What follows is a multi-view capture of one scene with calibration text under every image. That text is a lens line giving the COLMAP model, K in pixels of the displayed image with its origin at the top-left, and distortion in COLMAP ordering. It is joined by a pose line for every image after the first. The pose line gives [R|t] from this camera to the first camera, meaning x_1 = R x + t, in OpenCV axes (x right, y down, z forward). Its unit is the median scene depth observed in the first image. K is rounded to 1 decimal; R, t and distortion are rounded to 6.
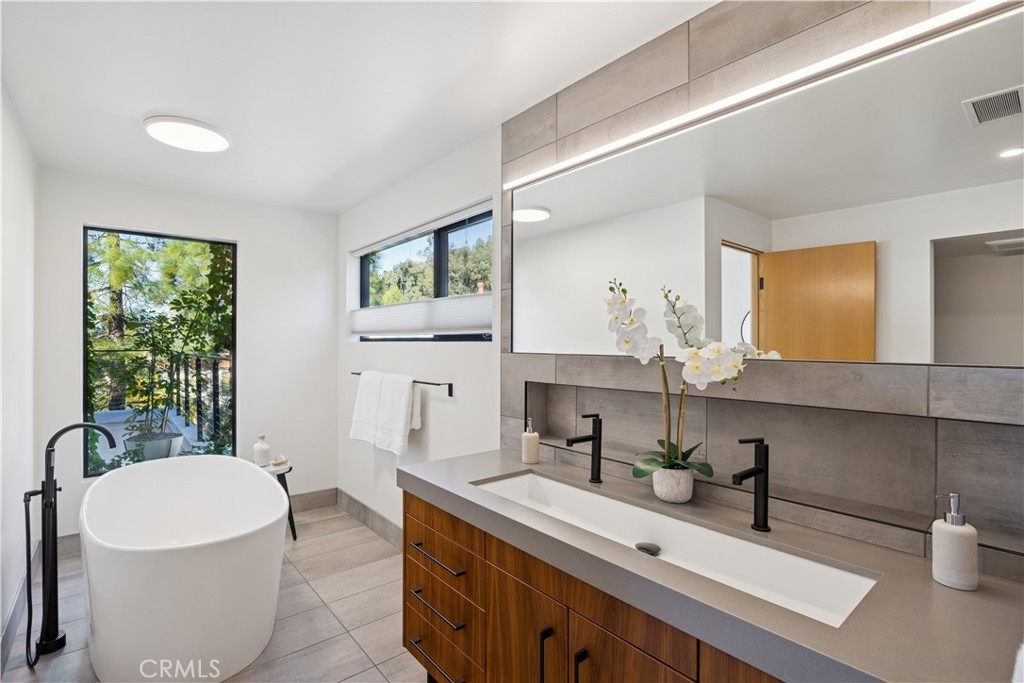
lens RADIAL K [[472.5, 0, 514.7], [0, 472.5, 342.3], [0, 0, 1]] dist [-0.012812, 0.001158]
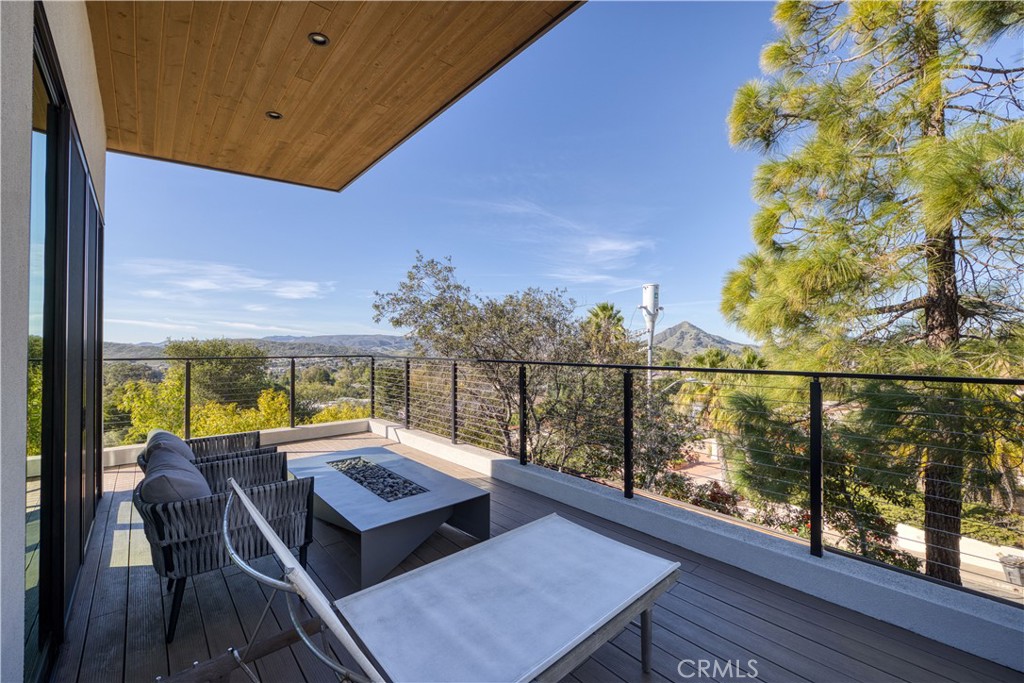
lens RADIAL K [[410.1, 0, 515.9], [0, 410.1, 340.8], [0, 0, 1]] dist [-0.006621, 0.000942]
pose [[0.046248, -0.015596, -0.998808, -0.771757], [0.001016, 0.999878, -0.015566, -0.009777], [0.998929, -0.000295, 0.046258, 0.925448]]
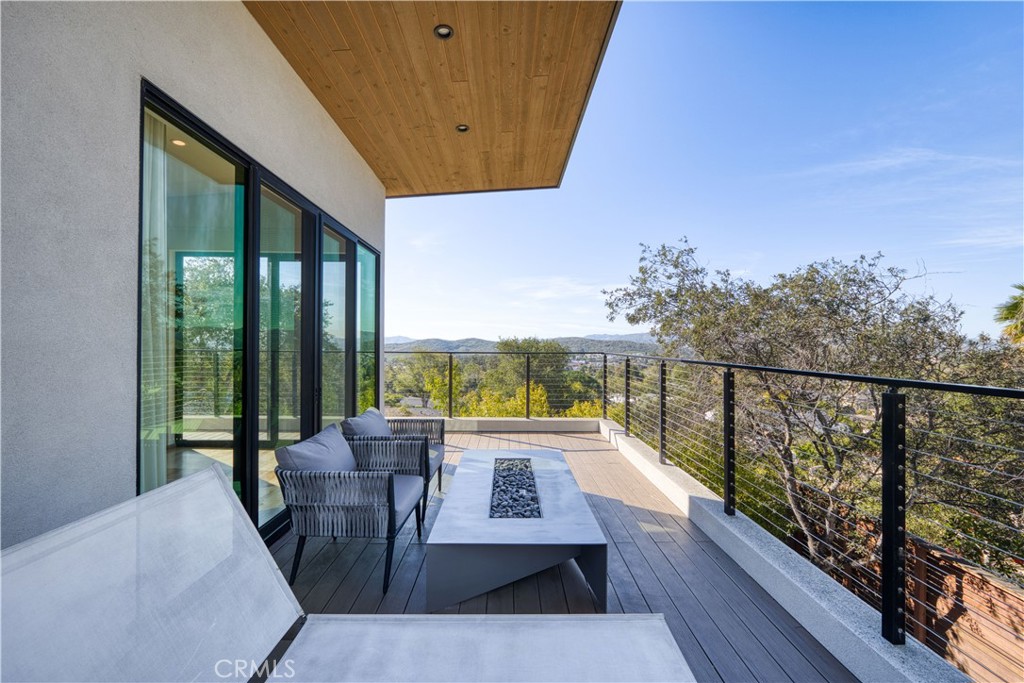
lens RADIAL K [[410.1, 0, 512.8], [0, 410.1, 344.2], [0, 0, 1]] dist [-0.006621, 0.000942]
pose [[-0.634651, -0.002839, -0.772794, -1.353949], [-0.003595, 0.999993, -0.000722, -0.004761], [0.772791, 0.002320, -0.634657, 1.459446]]
